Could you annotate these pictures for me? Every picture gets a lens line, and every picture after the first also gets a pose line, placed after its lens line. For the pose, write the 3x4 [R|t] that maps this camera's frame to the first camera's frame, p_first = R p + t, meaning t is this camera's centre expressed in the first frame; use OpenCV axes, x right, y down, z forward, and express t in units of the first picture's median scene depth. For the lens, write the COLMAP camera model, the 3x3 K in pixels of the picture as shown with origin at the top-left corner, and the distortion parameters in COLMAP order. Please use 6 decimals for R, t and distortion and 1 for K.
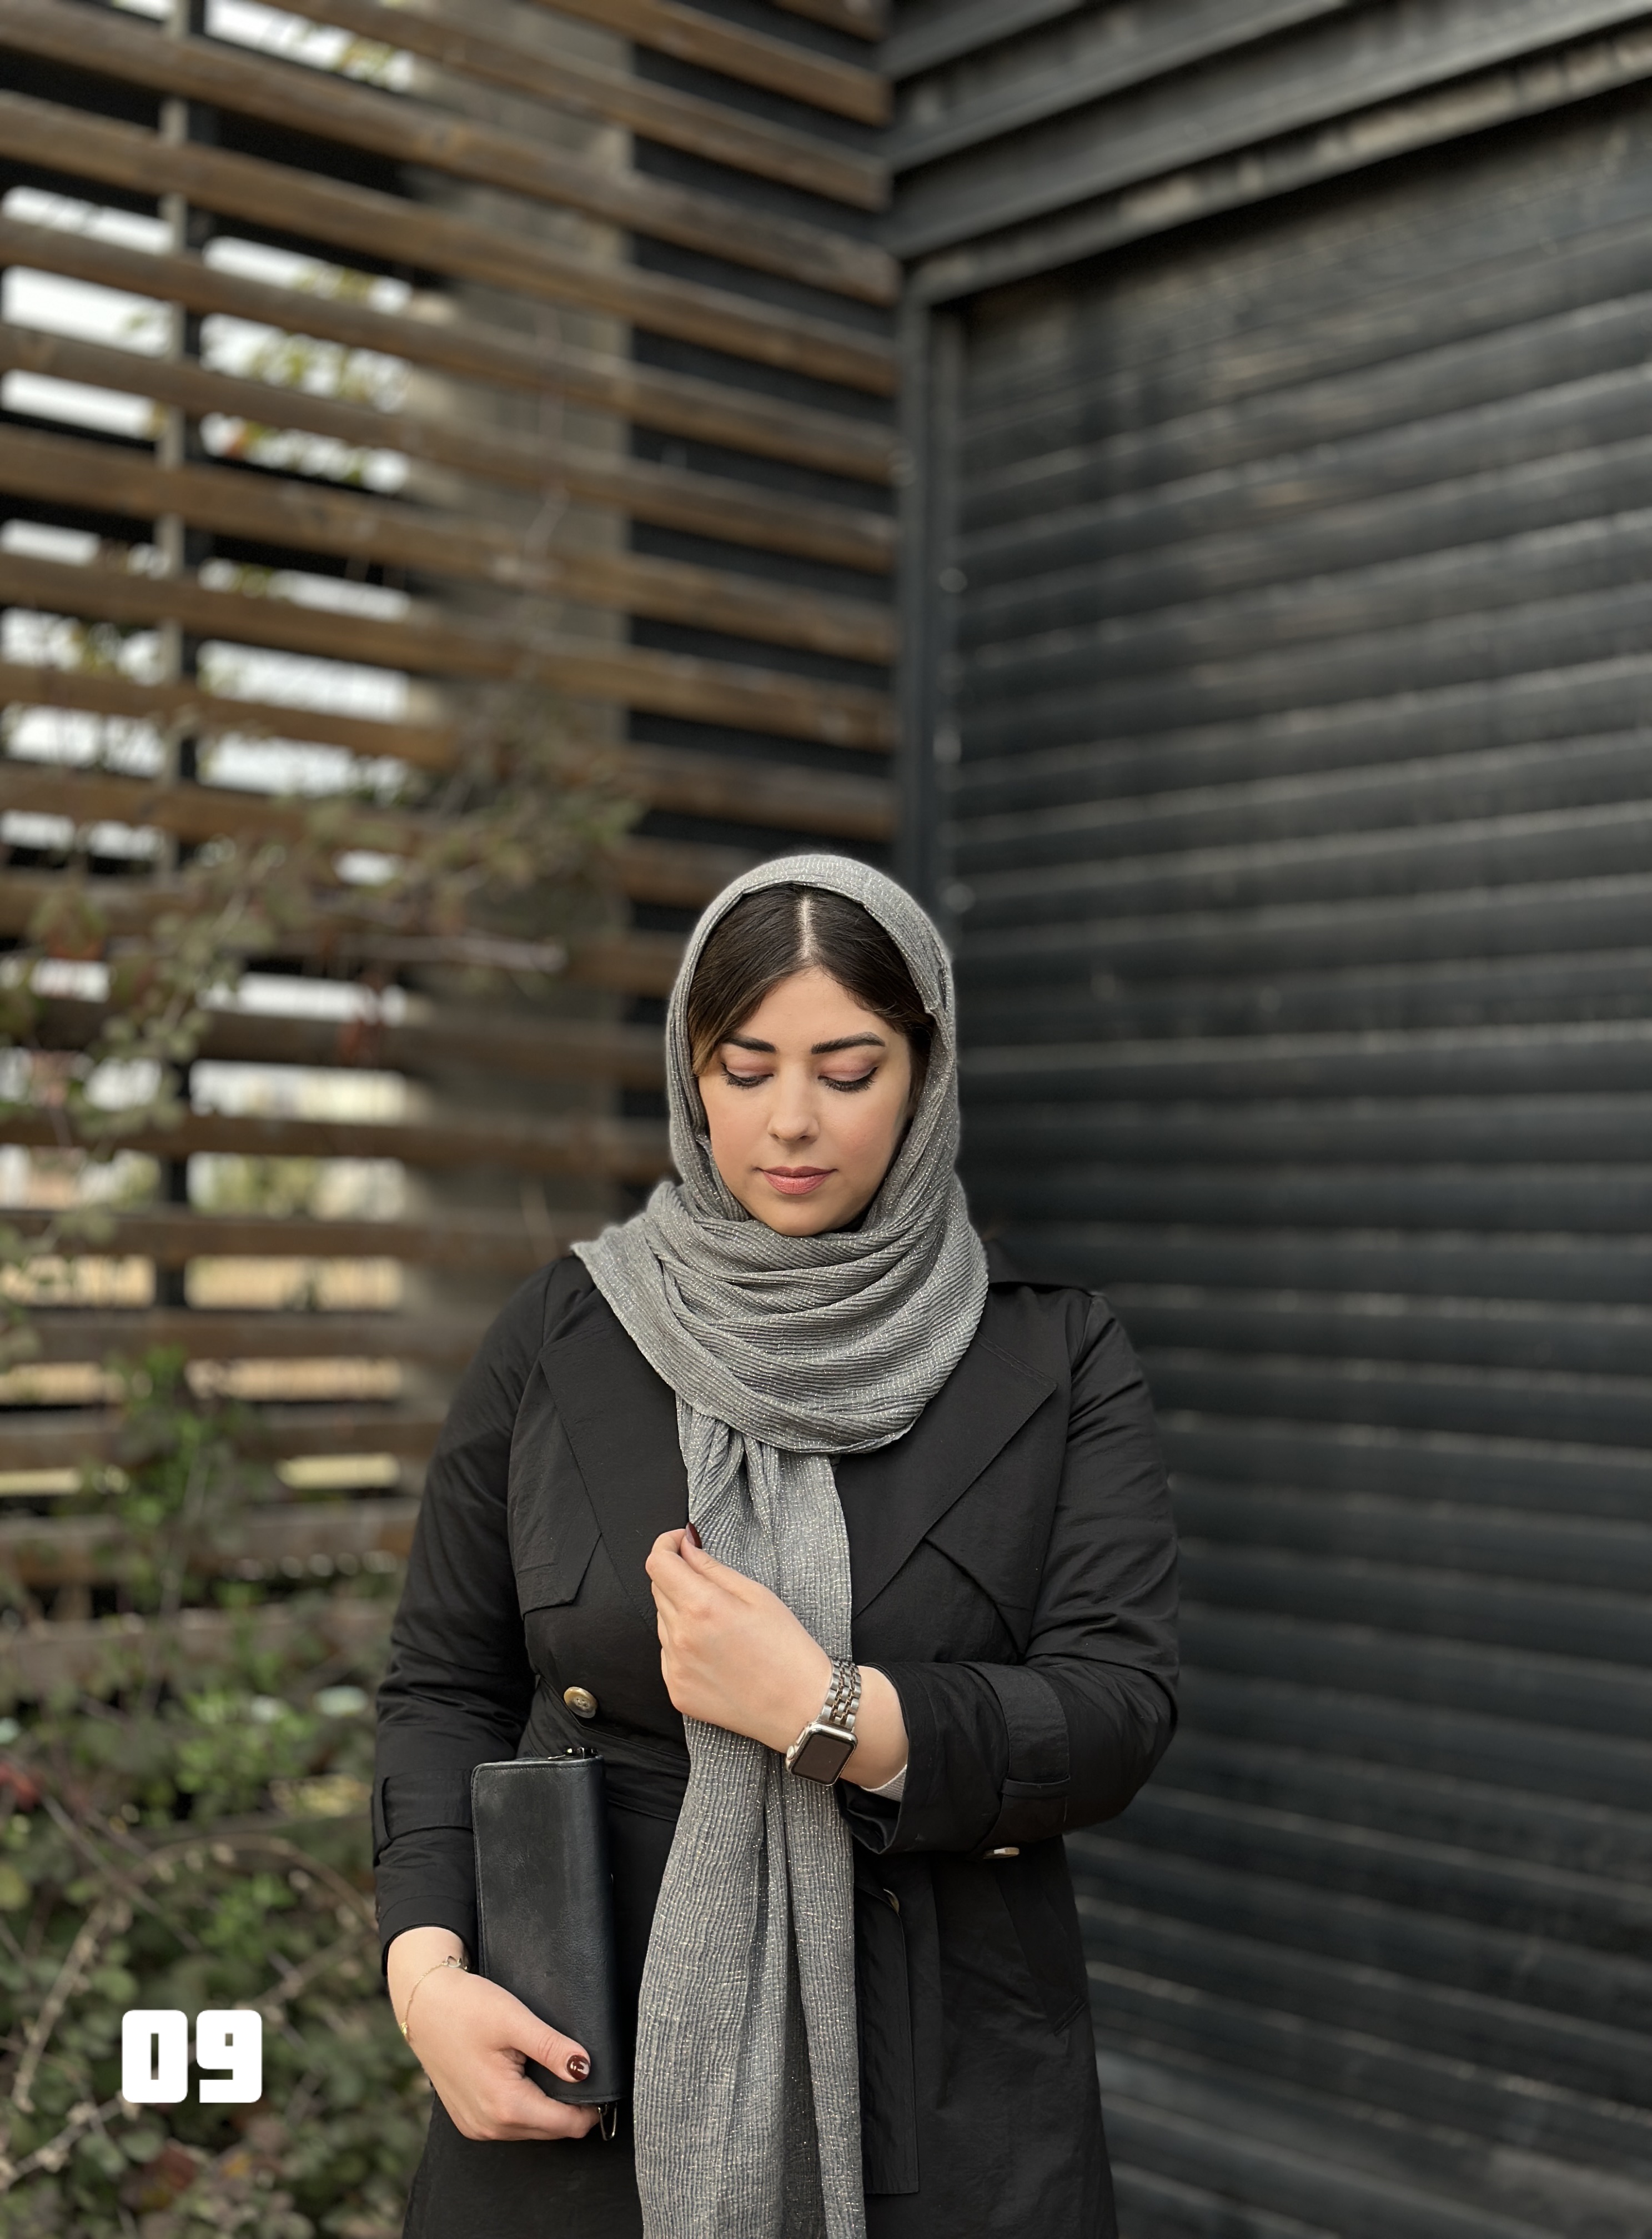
lens RADIAL K [[2946.0, 0, 811.5], [0, 2946.0, 1088.5], [0, 0, 1]] dist [0.100204, 0.000000]
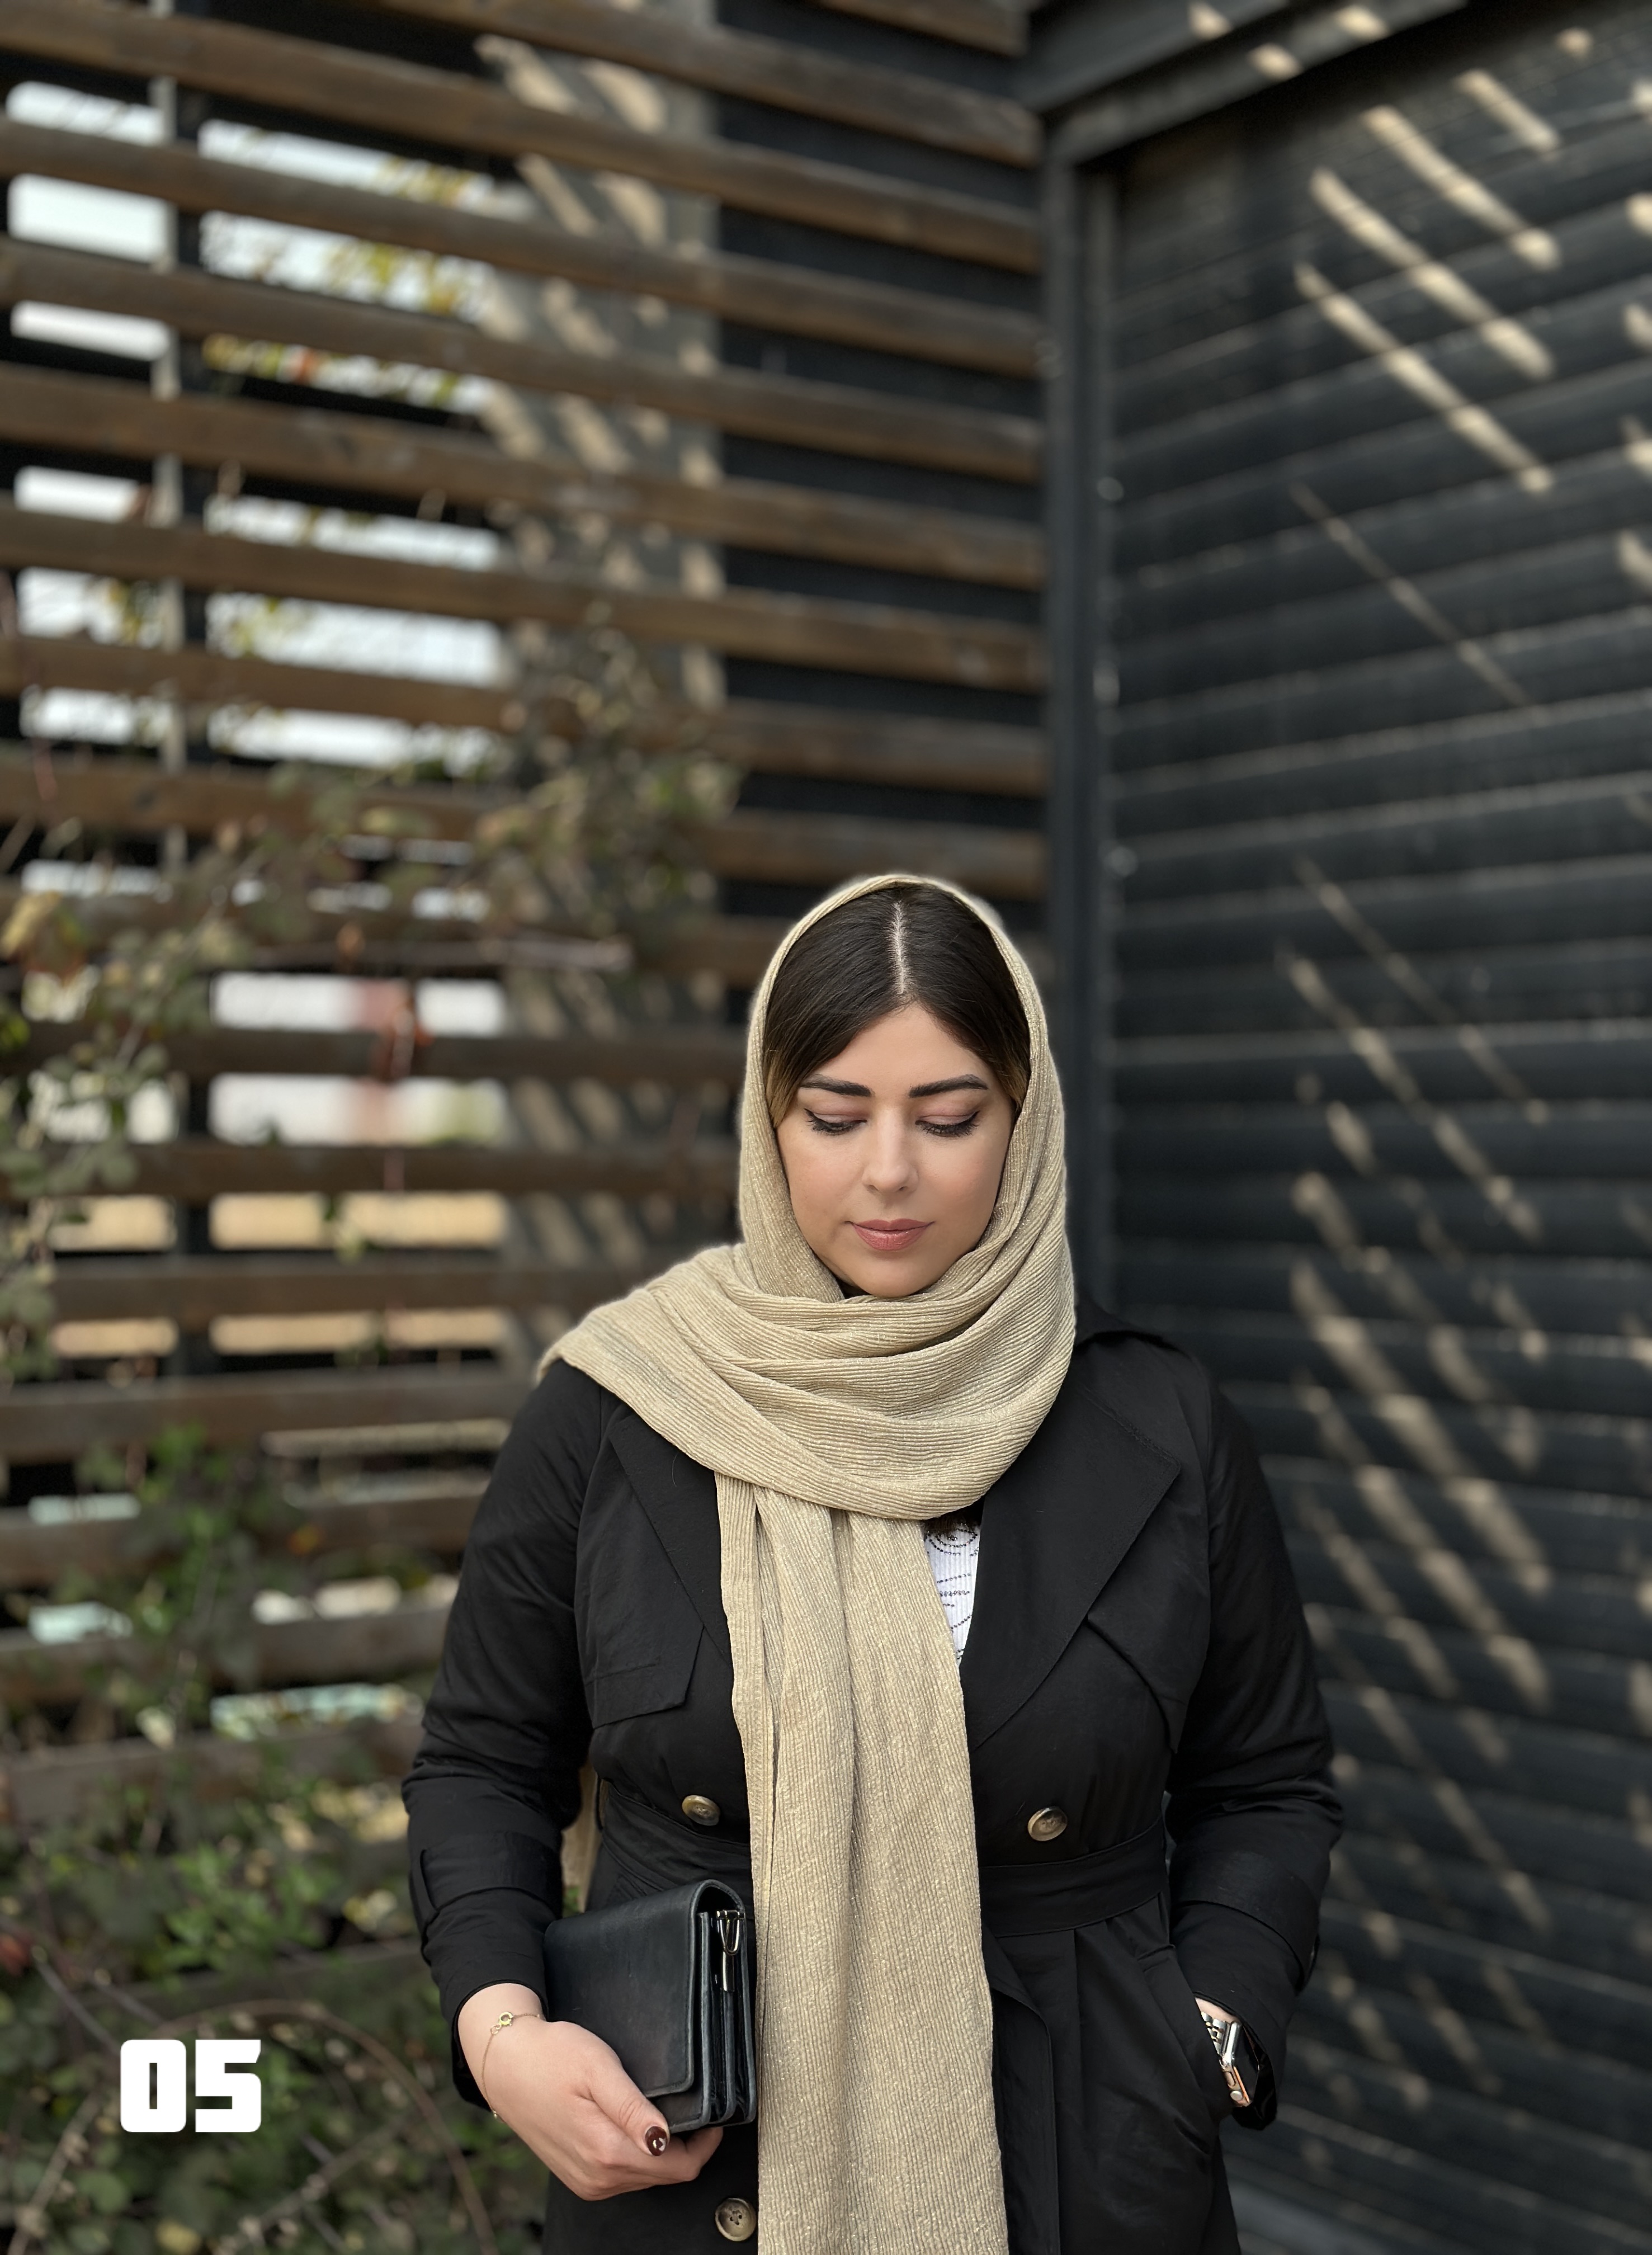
lens RADIAL K [[2967.0, 0, 765.5], [0, 2967.0, 1163.4], [0, 0, 1]] dist [0.100204, 0.000000]
pose [[0.994625, -0.019857, -0.101617, 0.034331], [0.024901, 0.998507, 0.048614, -0.021945], [0.100500, -0.050883, 0.993635, 0.122514]]
